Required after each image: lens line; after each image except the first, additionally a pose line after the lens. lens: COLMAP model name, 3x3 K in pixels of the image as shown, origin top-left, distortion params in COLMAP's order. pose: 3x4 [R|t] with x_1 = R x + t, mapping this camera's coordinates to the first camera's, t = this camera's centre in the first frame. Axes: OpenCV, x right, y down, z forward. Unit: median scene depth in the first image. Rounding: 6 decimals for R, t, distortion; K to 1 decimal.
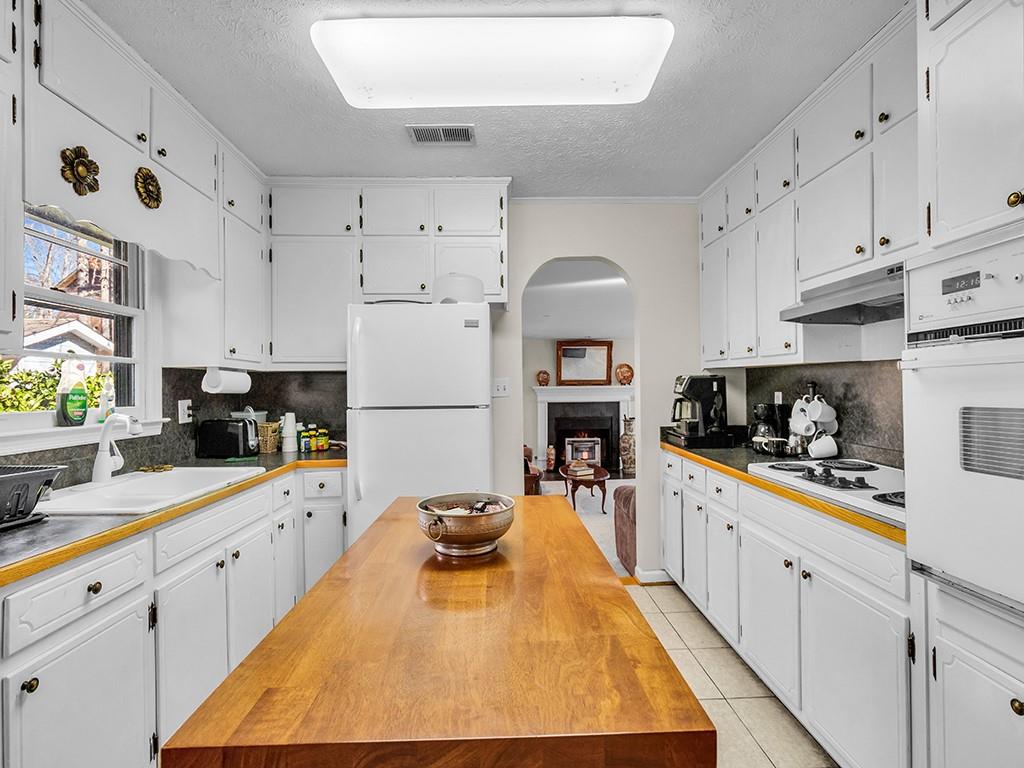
lens RADIAL K [[481.9, 0, 512.0], [0, 481.9, 384.0], [0, 0, 1]] dist [0.008318, -0.000003]
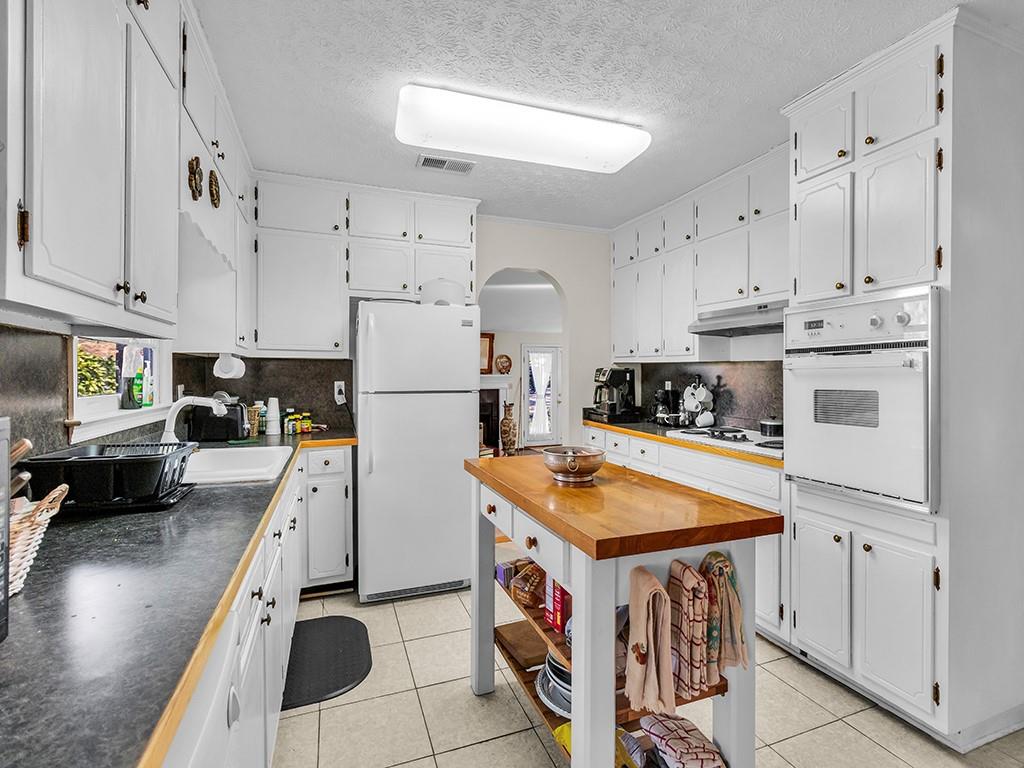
lens RADIAL K [[477.5, 0, 516.9], [0, 477.5, 376.5], [0, 0, 1]] dist [0.001612, 0.000245]
pose [[0.948266, 0.010872, 0.317291, -0.321973], [-0.013793, 0.999881, 0.006963, -0.000921], [-0.317177, -0.010979, 0.948303, -0.170549]]
